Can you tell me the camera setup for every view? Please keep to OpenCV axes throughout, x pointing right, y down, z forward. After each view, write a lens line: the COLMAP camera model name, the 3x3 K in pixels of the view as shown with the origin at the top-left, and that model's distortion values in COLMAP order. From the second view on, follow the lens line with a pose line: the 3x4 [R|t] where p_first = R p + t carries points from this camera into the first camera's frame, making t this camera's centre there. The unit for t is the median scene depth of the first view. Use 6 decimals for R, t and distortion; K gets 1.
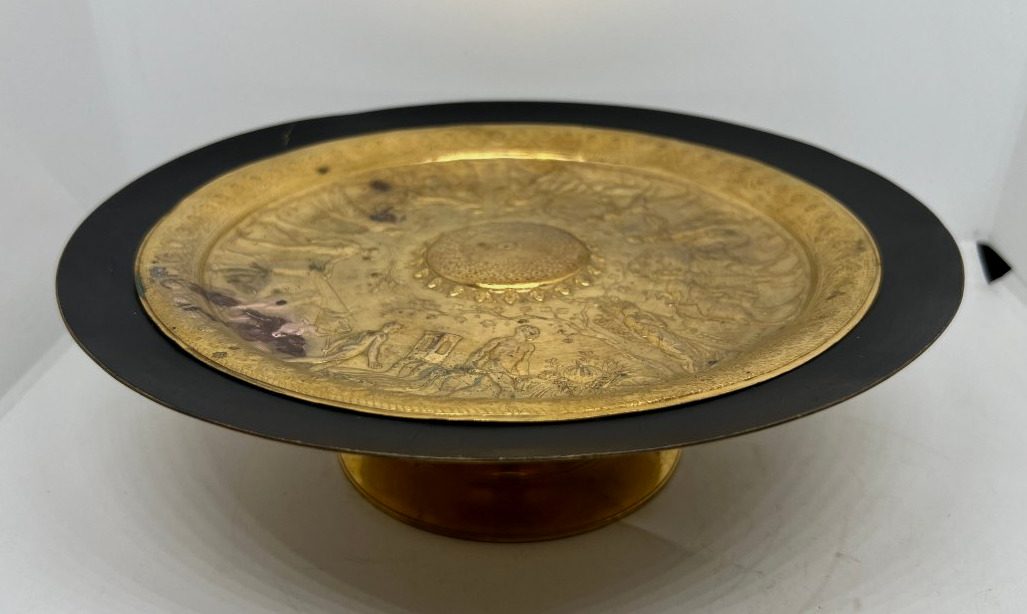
lens RADIAL K [[930.0, 0, 496.1], [0, 930.0, 288.0], [0, 0, 1]] dist [0.089831, -0.026736]
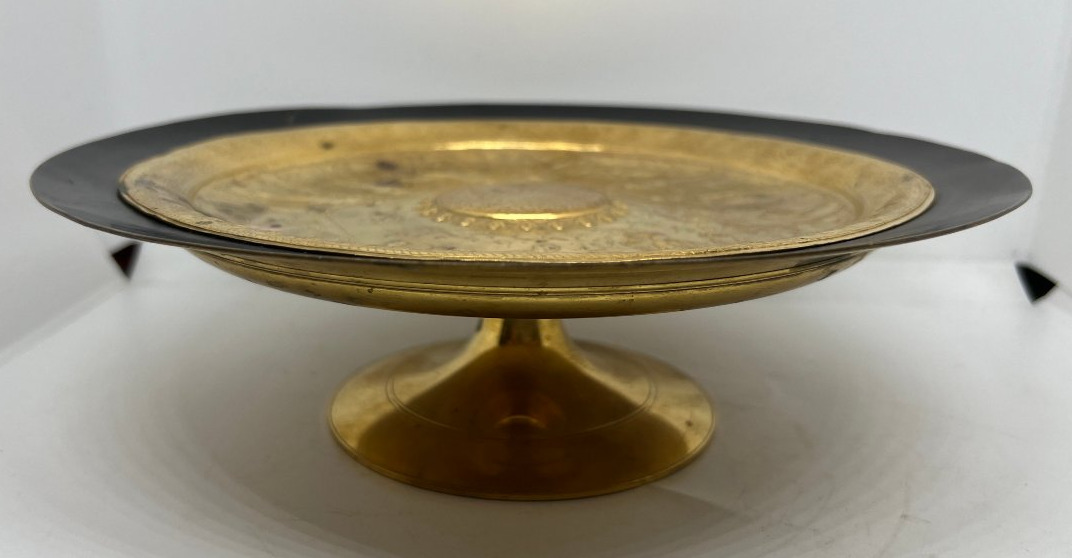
lens RADIAL K [[946.1, 0, 494.0], [0, 946.1, 265.9], [0, 0, 1]] dist [0.052816, -0.005321]
pose [[0.999828, 0.018041, -0.004286, -0.011319], [-0.018524, 0.982447, -0.185618, 0.207412], [0.000862, 0.185665, 0.982613, 0.091164]]
